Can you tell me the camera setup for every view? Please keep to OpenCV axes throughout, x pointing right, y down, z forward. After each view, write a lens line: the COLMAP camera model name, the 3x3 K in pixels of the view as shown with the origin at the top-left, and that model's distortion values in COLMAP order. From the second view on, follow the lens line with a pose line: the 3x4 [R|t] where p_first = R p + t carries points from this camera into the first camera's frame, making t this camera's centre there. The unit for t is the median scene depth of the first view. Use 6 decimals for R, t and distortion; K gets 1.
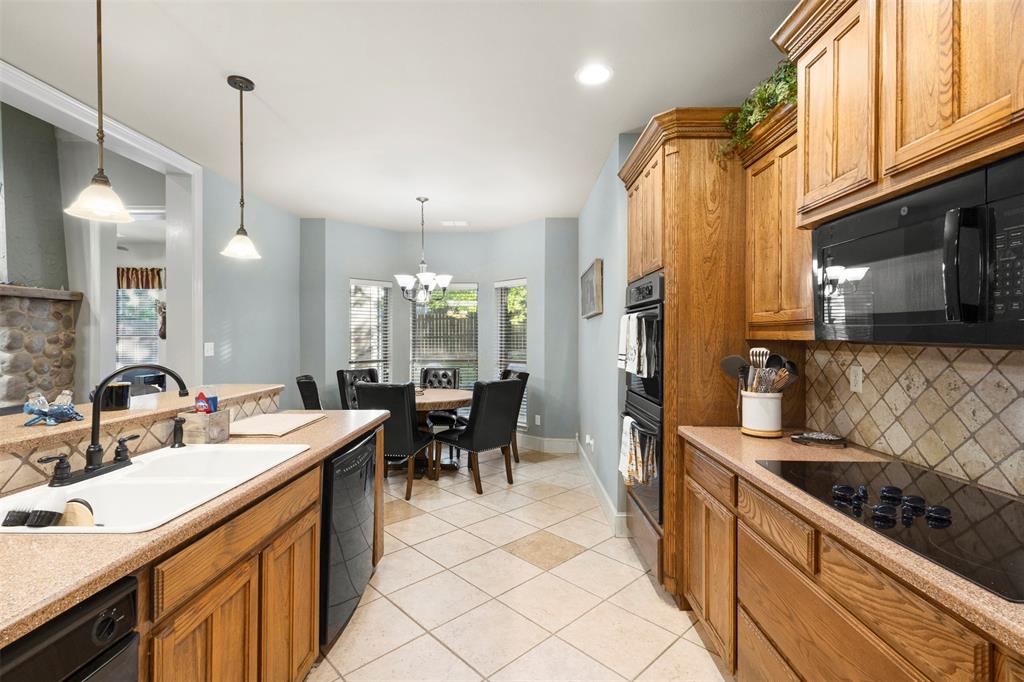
lens RADIAL K [[469.9, 0, 512.6], [0, 469.9, 338.1], [0, 0, 1]] dist [0.009247, -0.000949]
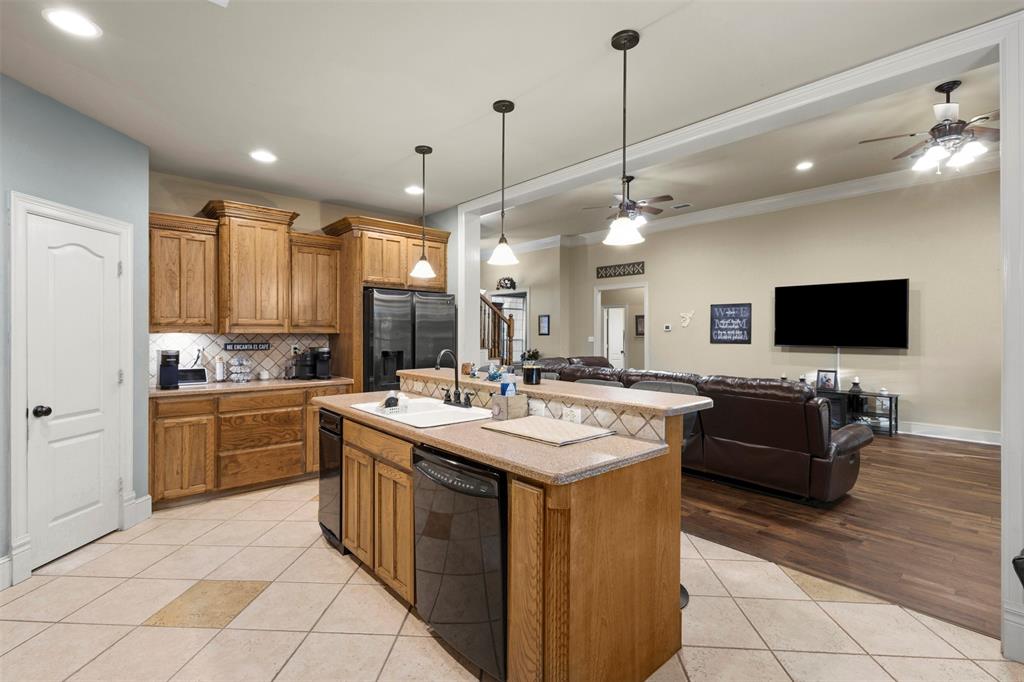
lens RADIAL K [[469.9, 0, 511.2], [0, 469.9, 339.5], [0, 0, 1]] dist [0.009247, -0.000949]
pose [[-0.726568, 0.005513, -0.687072, 0.235282], [-0.009332, 0.999796, 0.017891, -0.013772], [0.687031, 0.019410, -0.726369, 2.249103]]
